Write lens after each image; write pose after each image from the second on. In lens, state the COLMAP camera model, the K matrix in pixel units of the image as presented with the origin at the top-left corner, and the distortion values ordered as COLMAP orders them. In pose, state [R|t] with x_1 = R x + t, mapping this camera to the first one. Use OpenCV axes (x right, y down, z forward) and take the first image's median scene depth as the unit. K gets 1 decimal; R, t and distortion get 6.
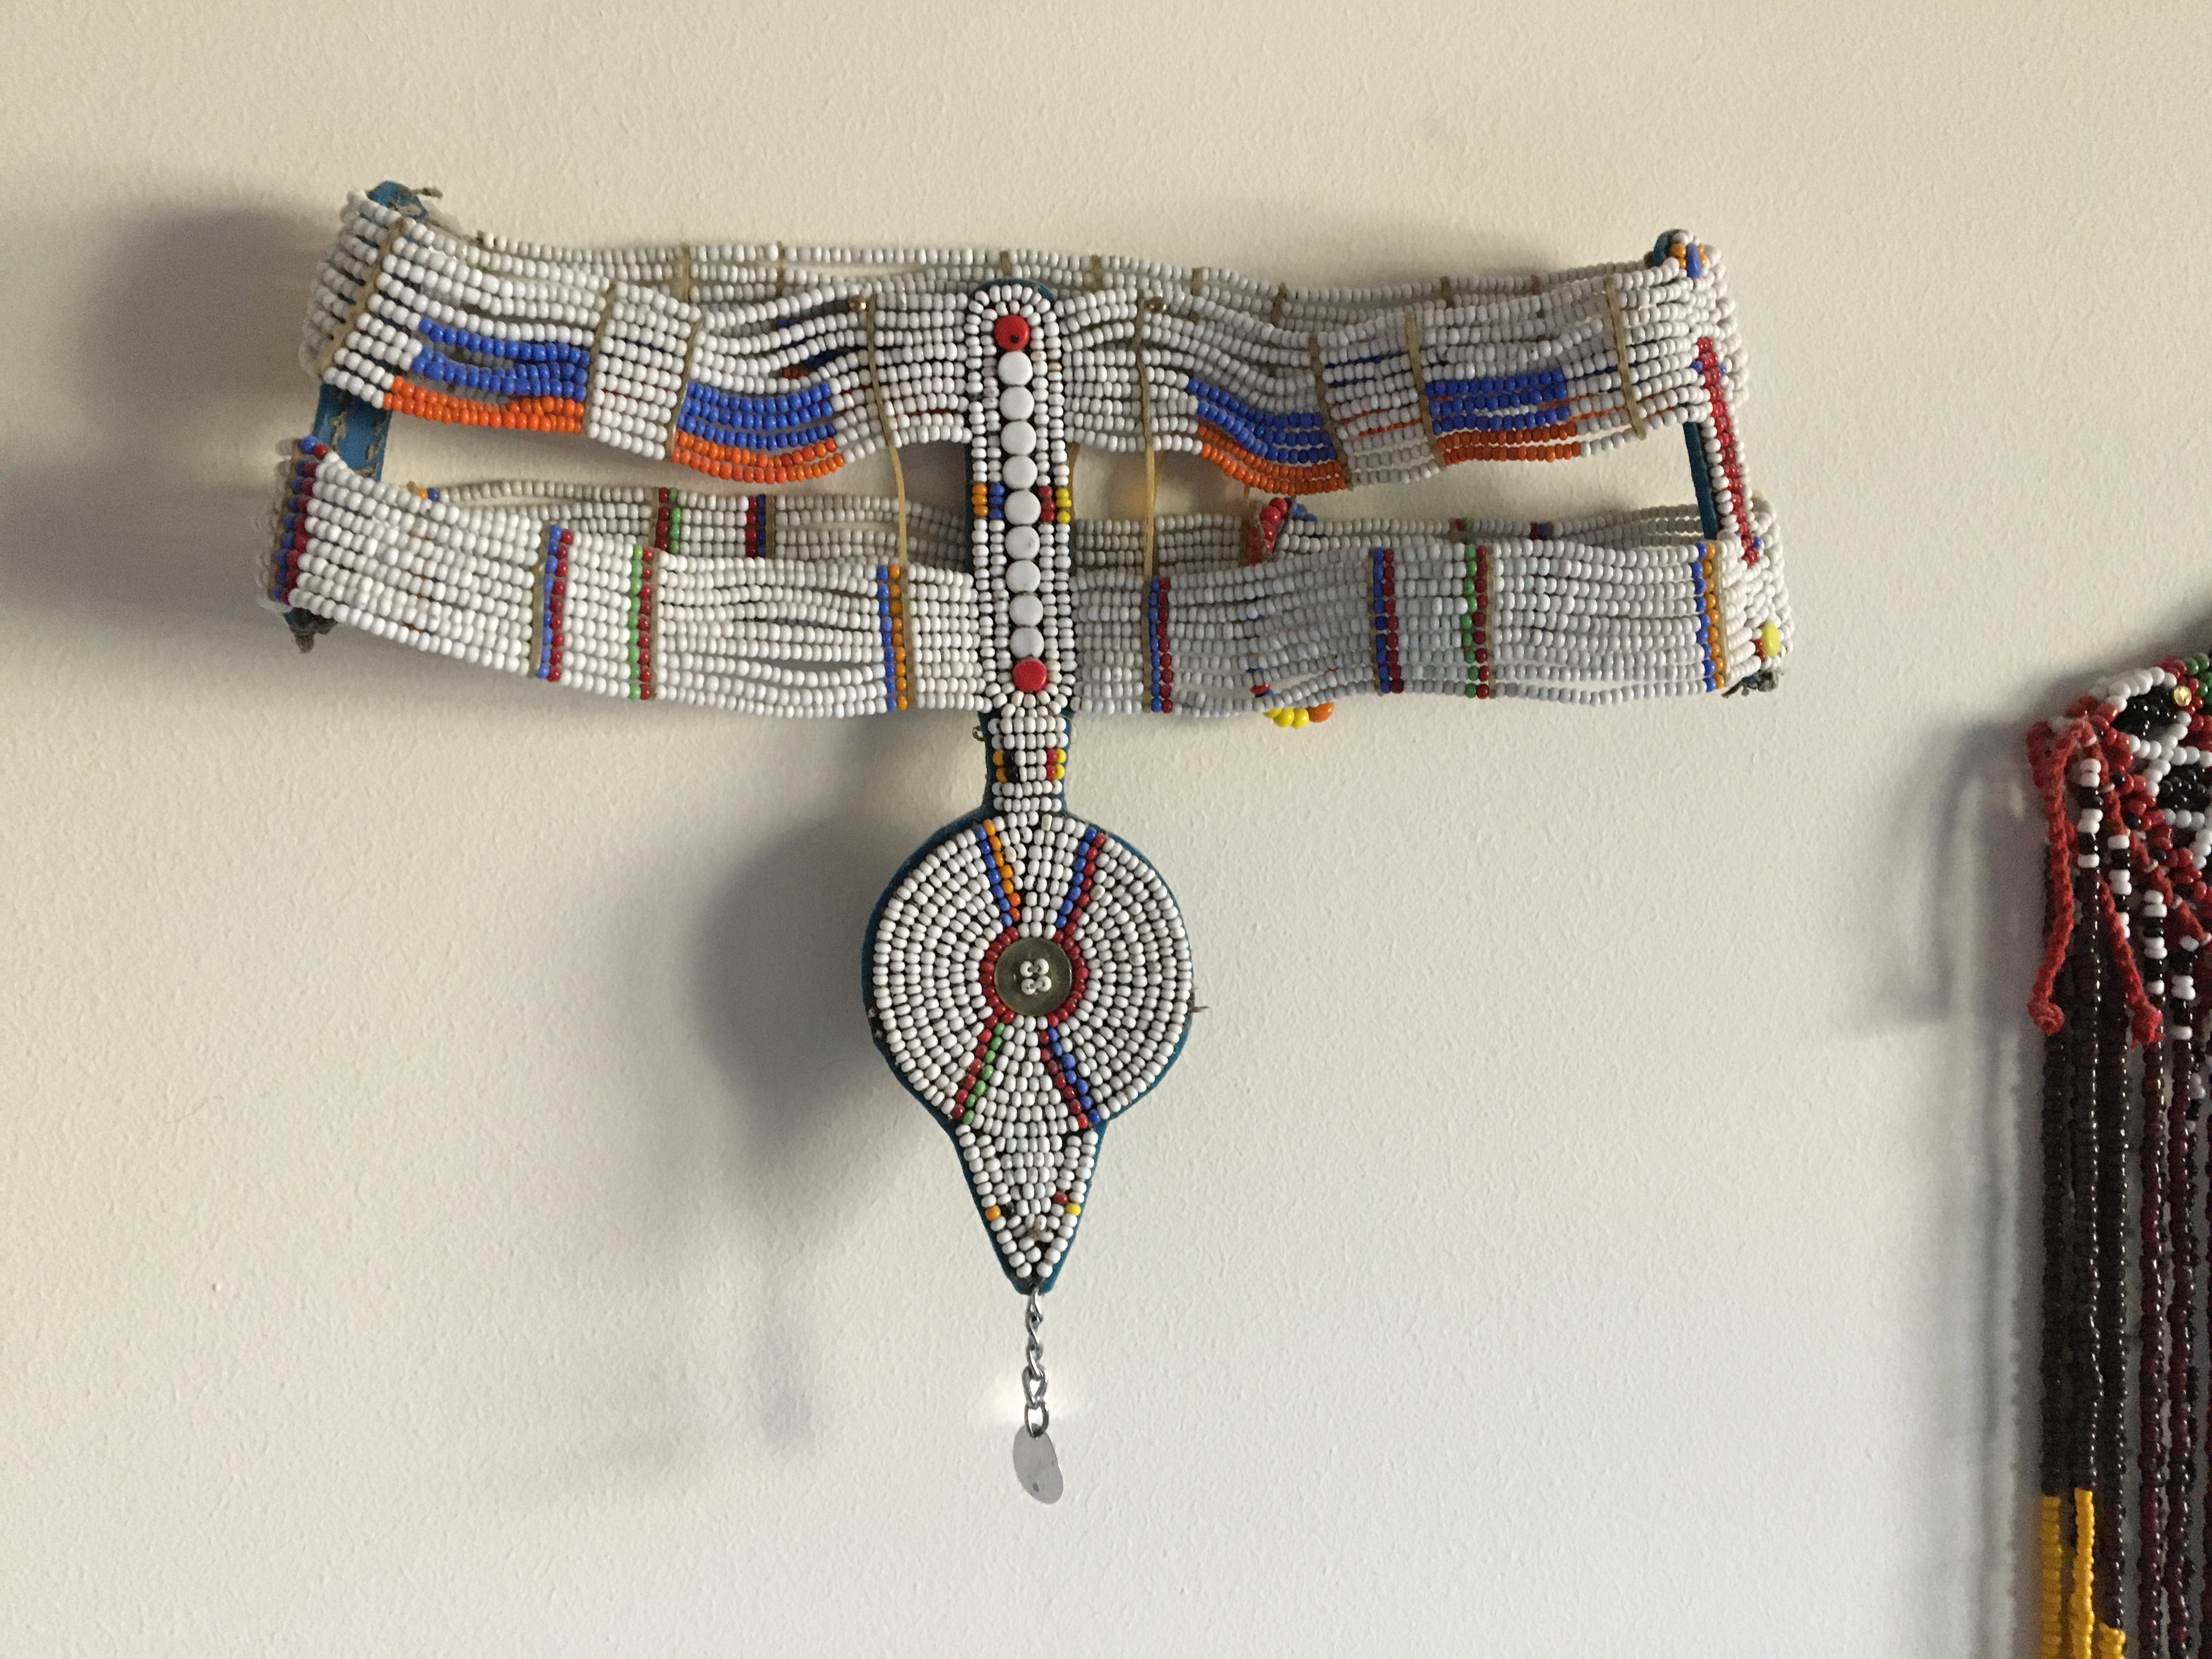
lens RADIAL K [[1866.1, 0, 1105.6], [0, 1866.1, 828.2], [0, 0, 1]] dist [0.006122, 0.000091]
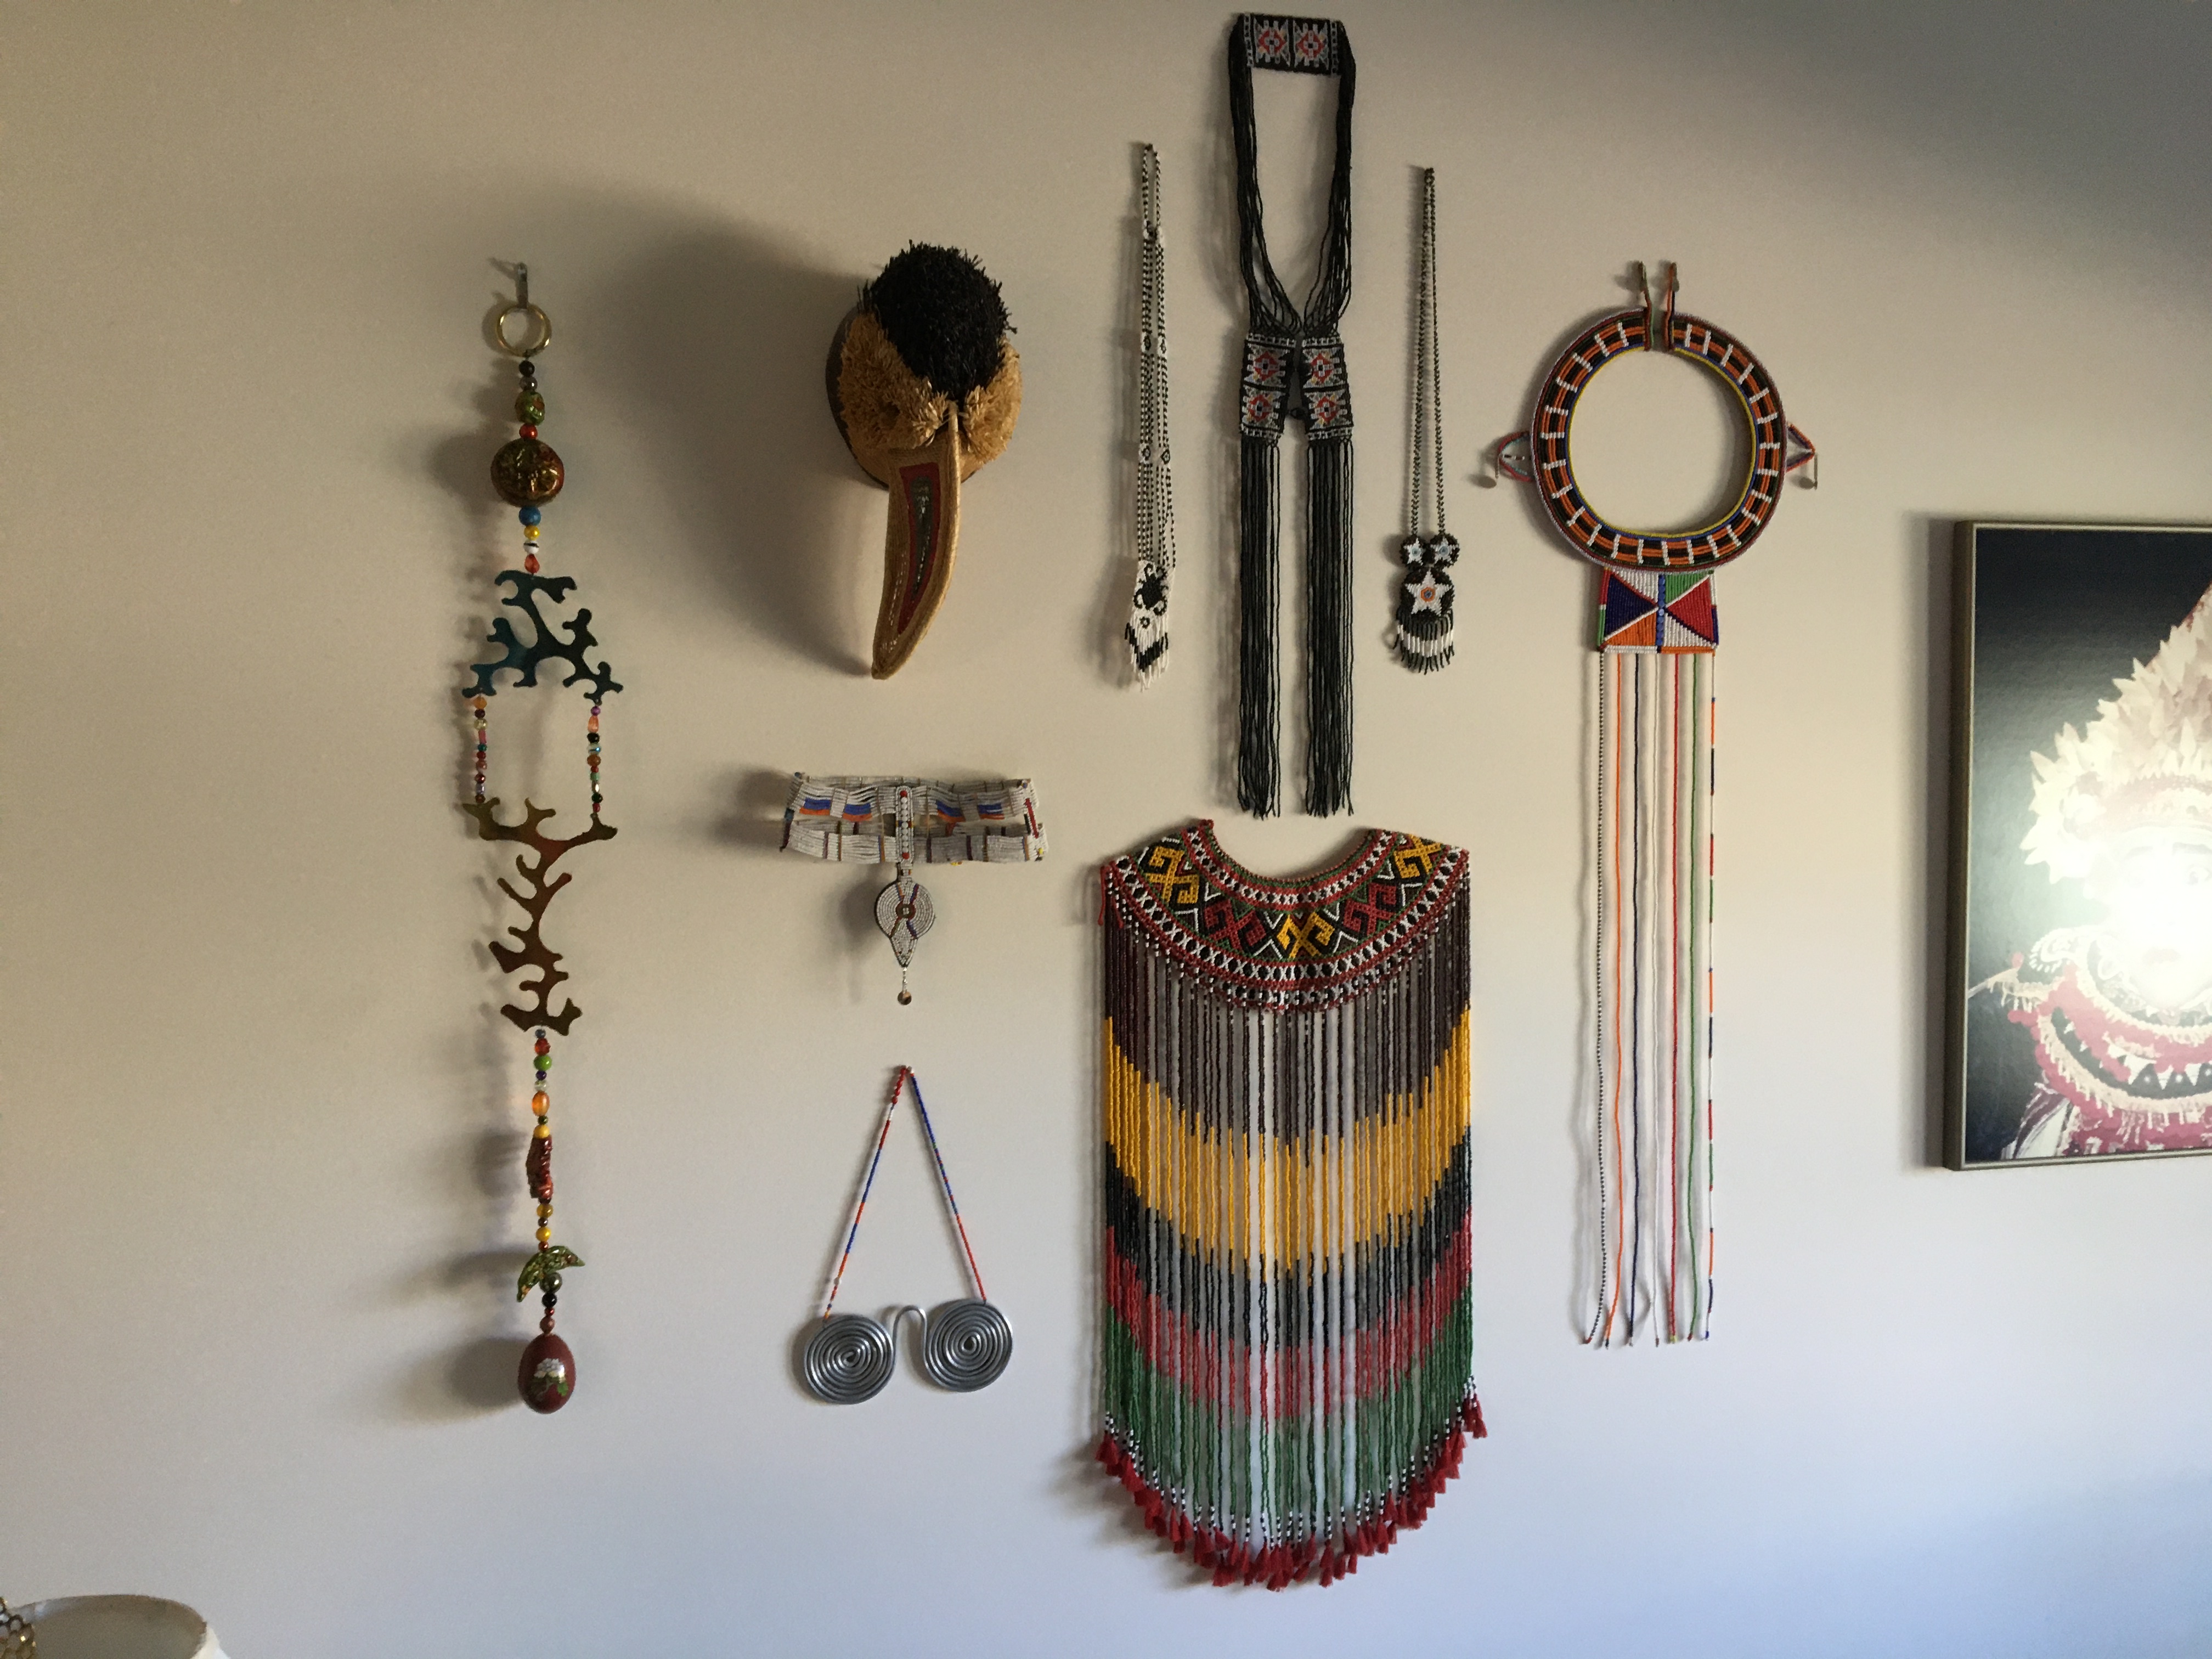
lens RADIAL K [[1866.1, 0, 1109.3], [0, 1866.1, 830.5], [0, 0, 1]] dist [0.006122, 0.000091]
pose [[0.994332, 0.016330, 0.105060, -0.022400], [-0.014589, 0.999744, -0.017311, -0.070423], [-0.105316, 0.015680, 0.994315, -4.517319]]
